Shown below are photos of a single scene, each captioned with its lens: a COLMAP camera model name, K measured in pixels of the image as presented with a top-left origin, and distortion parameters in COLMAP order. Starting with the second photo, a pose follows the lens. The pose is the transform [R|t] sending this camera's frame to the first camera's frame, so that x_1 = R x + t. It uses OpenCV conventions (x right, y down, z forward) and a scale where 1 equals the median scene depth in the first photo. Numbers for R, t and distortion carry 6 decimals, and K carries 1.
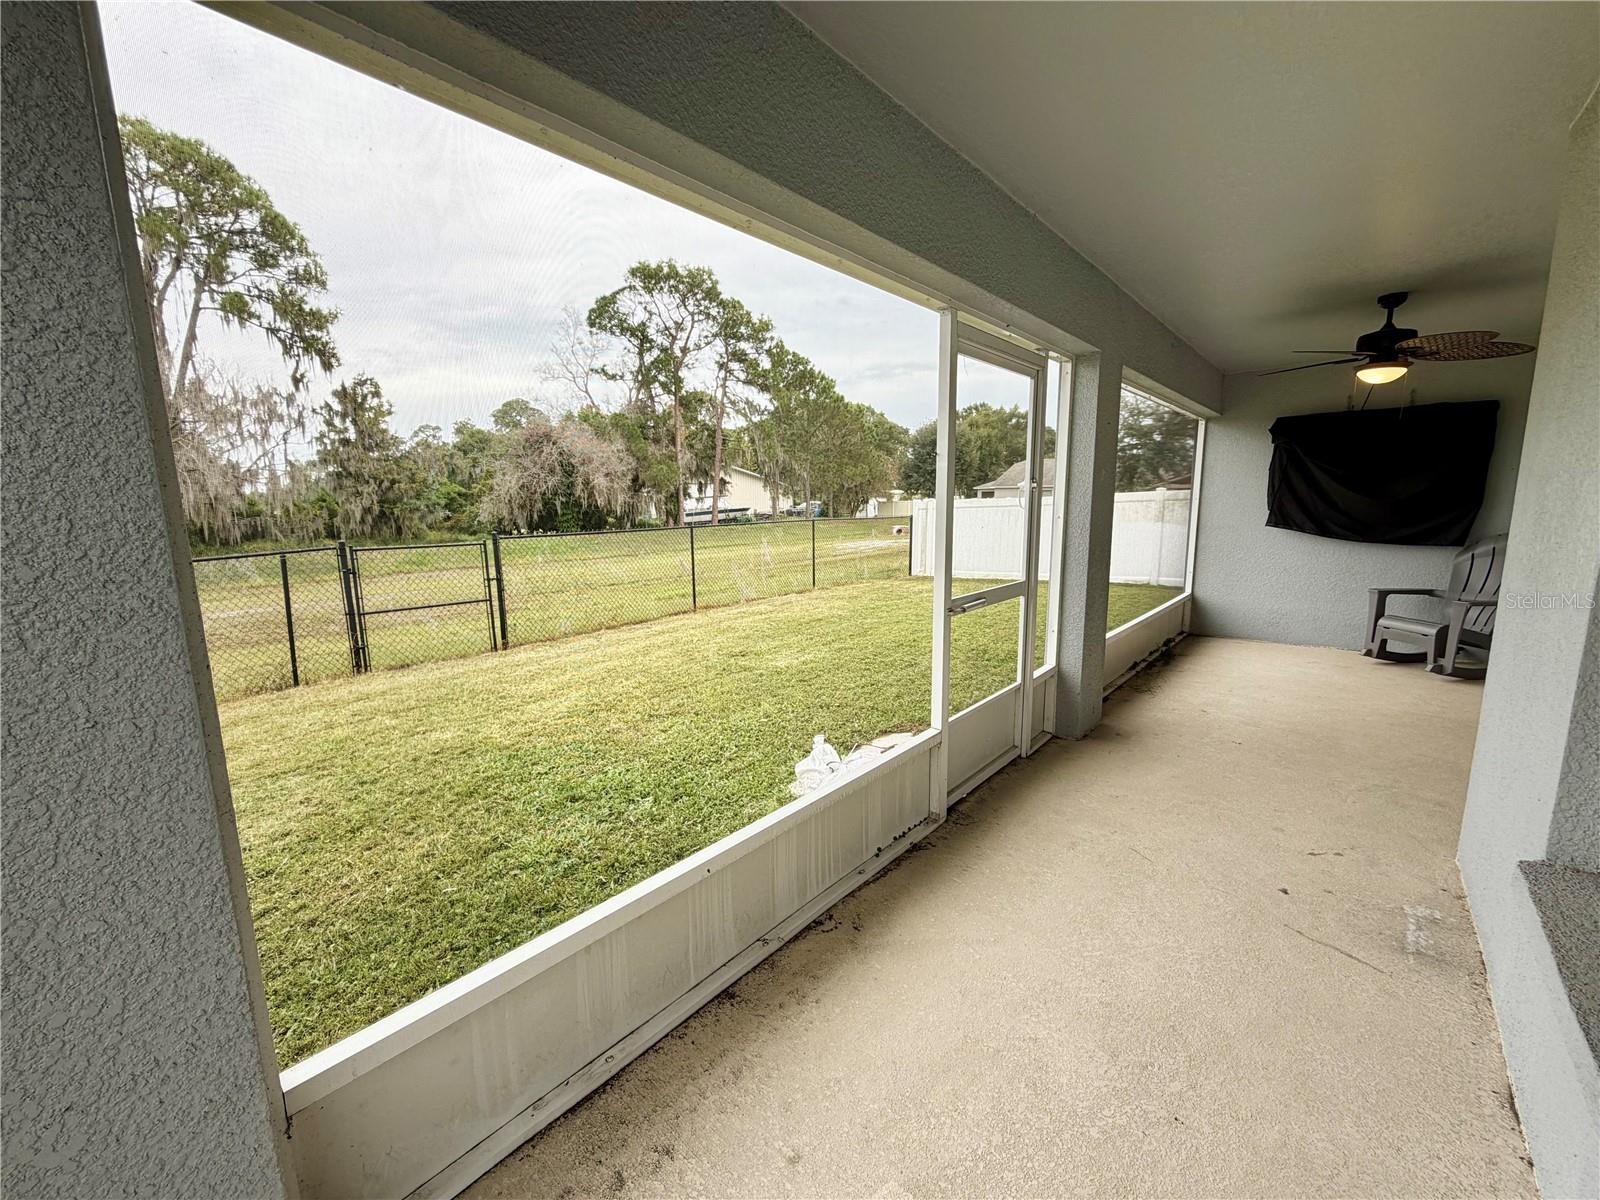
lens RADIAL K [[637.2, 0, 795.4], [0, 637.2, 598.9], [0, 0, 1]] dist [-0.000378, -0.000038]
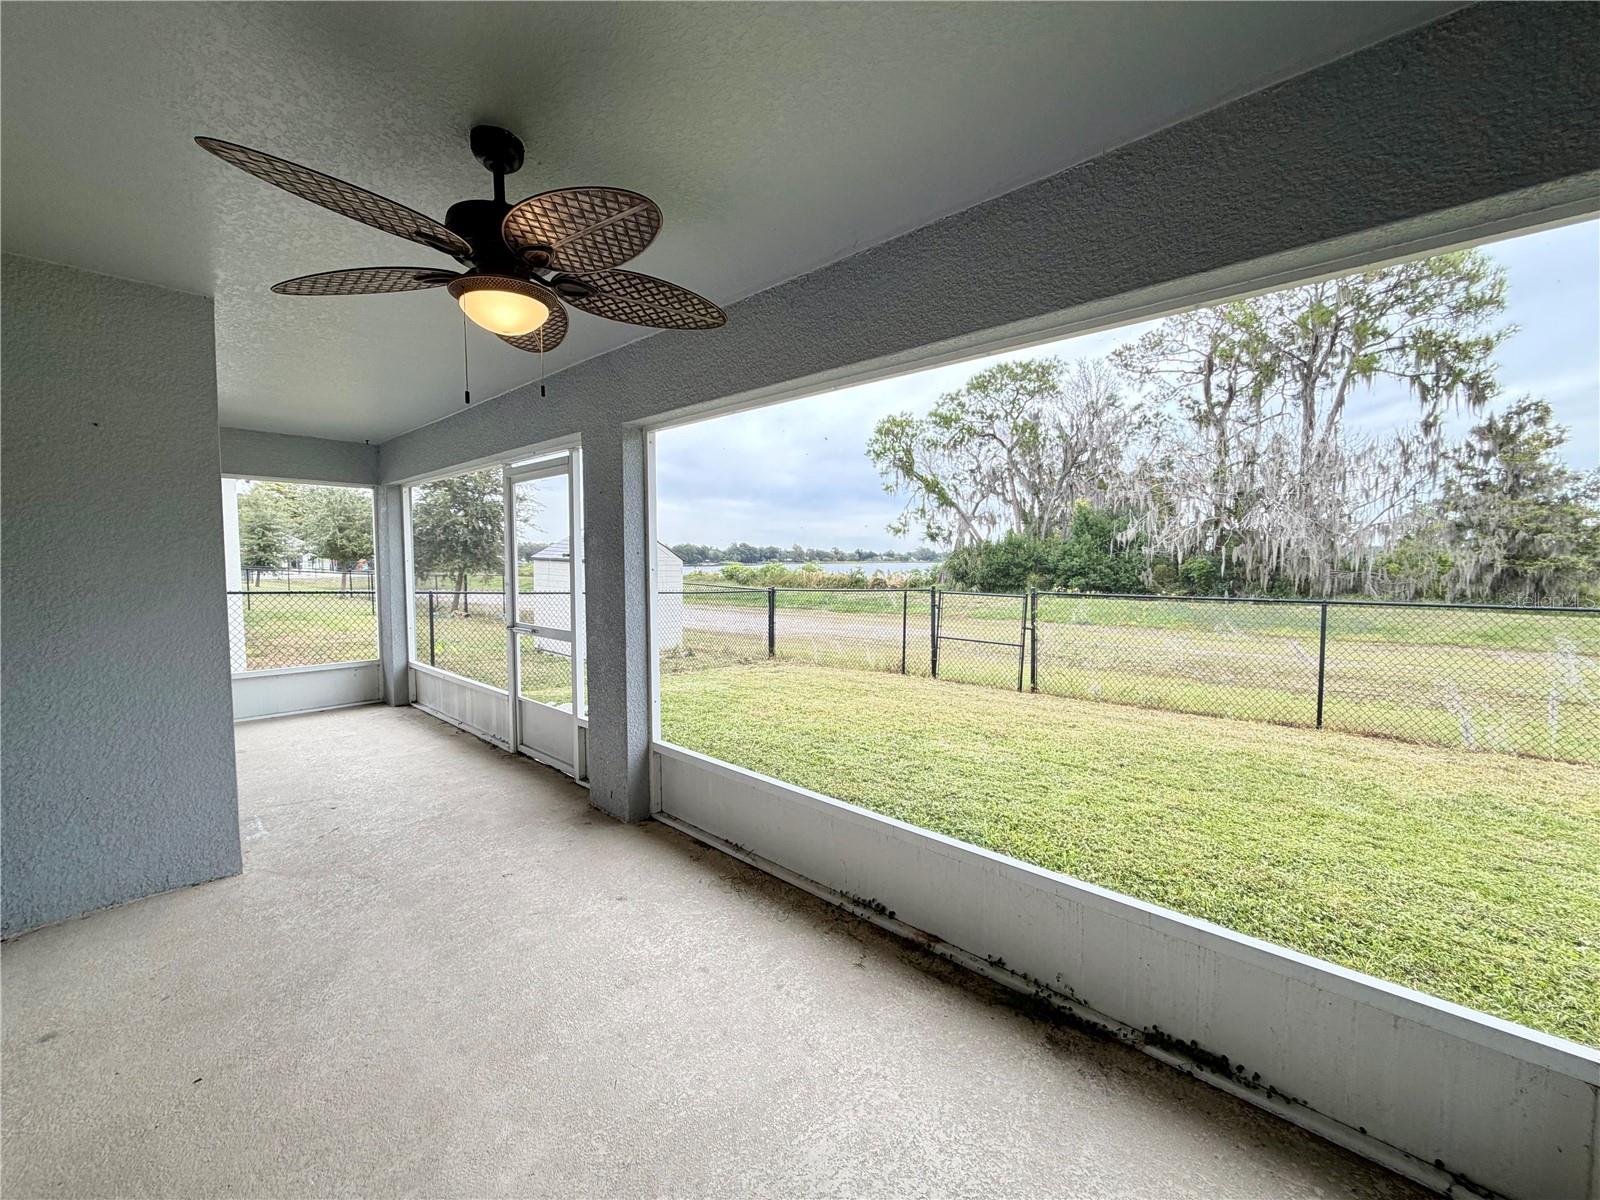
lens RADIAL K [[637.2, 0, 794.4], [0, 637.2, 601.2], [0, 0, 1]] dist [-0.000378, -0.000038]
pose [[-0.015844, 0.074448, -0.997099, 0.155639], [-0.152447, 0.985386, 0.075996, -0.024184], [0.988185, 0.153209, -0.004263, 0.139607]]
